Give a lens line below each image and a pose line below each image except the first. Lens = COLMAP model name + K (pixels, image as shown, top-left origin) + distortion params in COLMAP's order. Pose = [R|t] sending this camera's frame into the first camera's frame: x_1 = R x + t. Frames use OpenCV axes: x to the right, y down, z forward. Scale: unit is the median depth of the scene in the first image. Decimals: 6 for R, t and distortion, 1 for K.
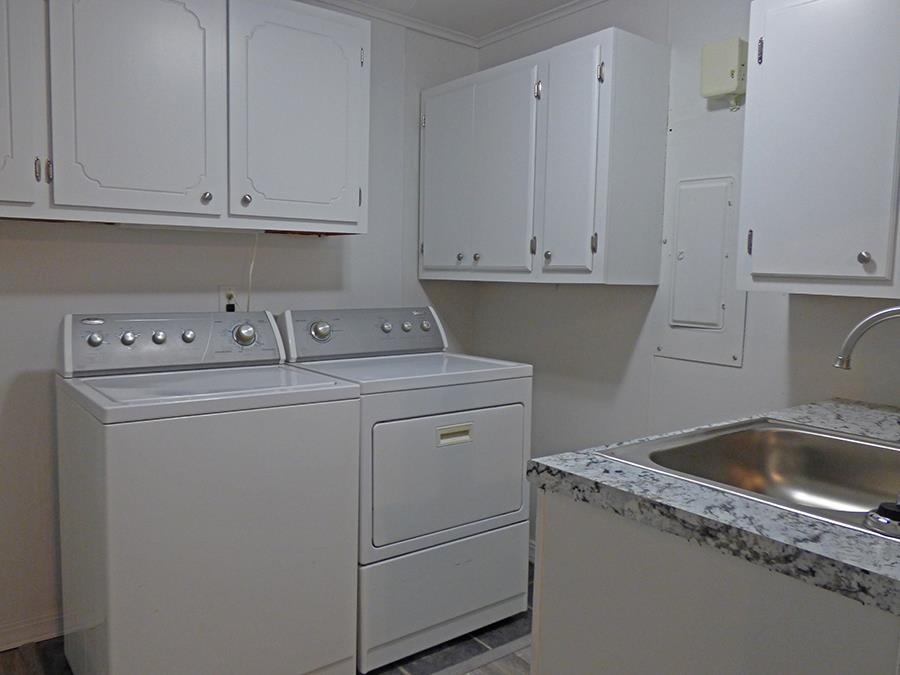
lens RADIAL K [[704.1, 0, 451.5], [0, 704.1, 334.8], [0, 0, 1]] dist [-0.013073, 0.000762]
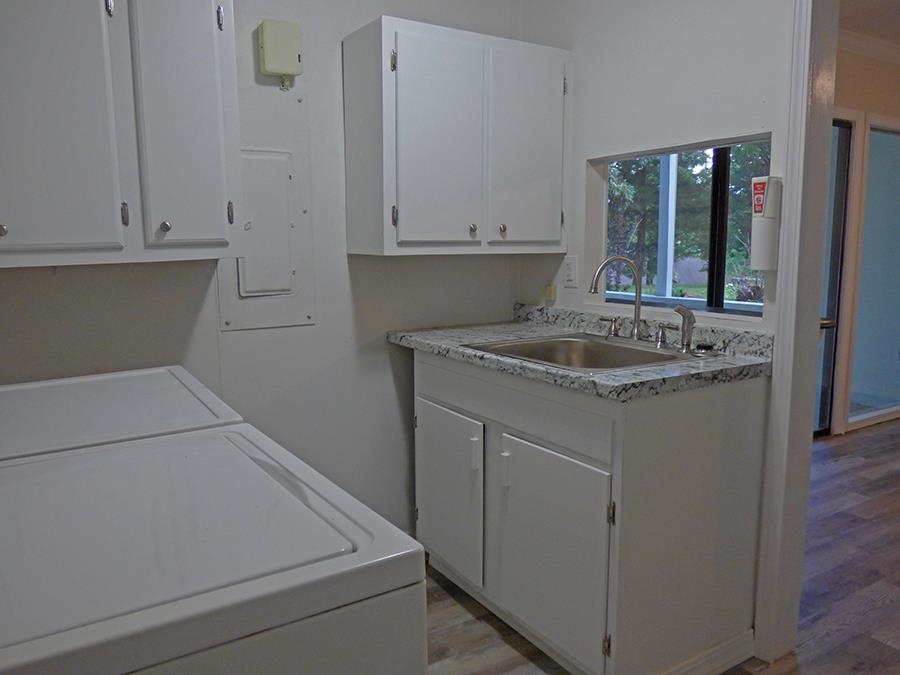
lens RADIAL K [[704.1, 0, 451.2], [0, 704.1, 338.6], [0, 0, 1]] dist [-0.013073, 0.000762]
pose [[0.107242, -0.166200, 0.980243, -0.939508], [0.103327, 0.982453, 0.155270, -0.116077], [-0.988849, 0.084634, 0.122533, 0.875542]]
